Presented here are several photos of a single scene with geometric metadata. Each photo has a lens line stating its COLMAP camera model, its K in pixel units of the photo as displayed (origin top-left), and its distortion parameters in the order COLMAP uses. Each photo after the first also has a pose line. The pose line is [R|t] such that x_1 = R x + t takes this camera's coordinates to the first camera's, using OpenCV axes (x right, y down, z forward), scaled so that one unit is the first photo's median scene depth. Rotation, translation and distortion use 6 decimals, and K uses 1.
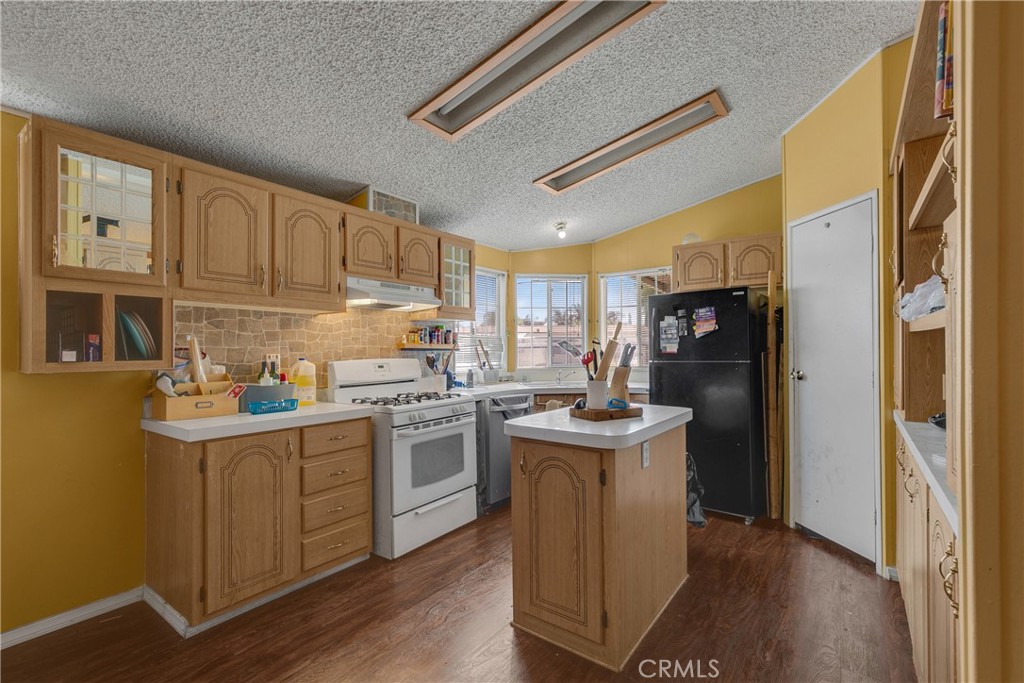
lens RADIAL K [[459.5, 0, 513.5], [0, 459.5, 344.8], [0, 0, 1]] dist [0.002019, -0.000017]
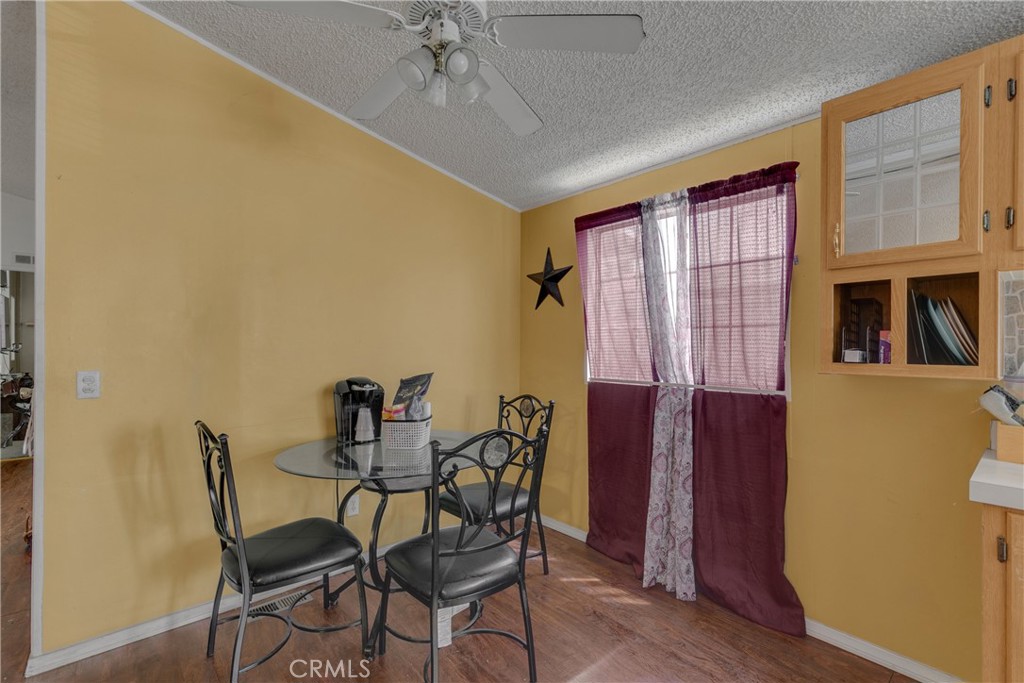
lens RADIAL K [[459.5, 0, 513.5], [0, 459.5, 344.8], [0, 0, 1]] dist [0.002019, -0.000017]
pose [[-0.231128, -0.004169, -0.972914, 0.033985], [0.002452, 0.999985, -0.004867, 0.004979], [0.972920, -0.003510, -0.231114, 0.488111]]
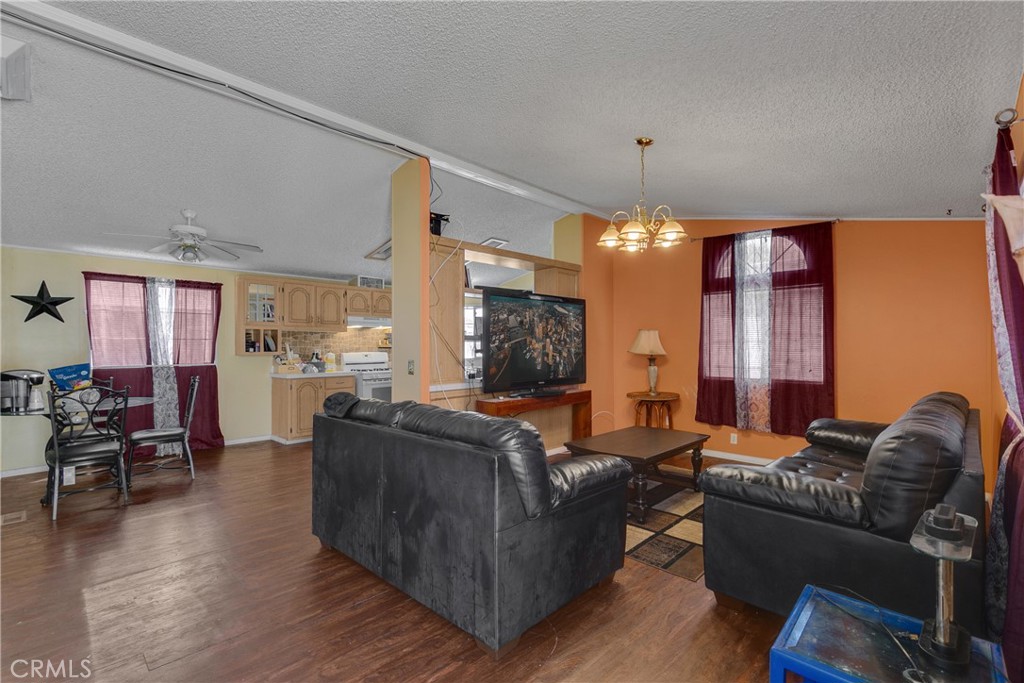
lens RADIAL K [[450.7, 0, 512.0], [0, 450.7, 341.5], [0, 0, 1]] dist [0.000371, -0.000123]
pose [[0.991983, -0.001250, -0.126364, 0.986693], [0.001036, 0.999998, -0.001756, -0.022061], [0.126366, 0.001611, 0.991982, -1.521827]]
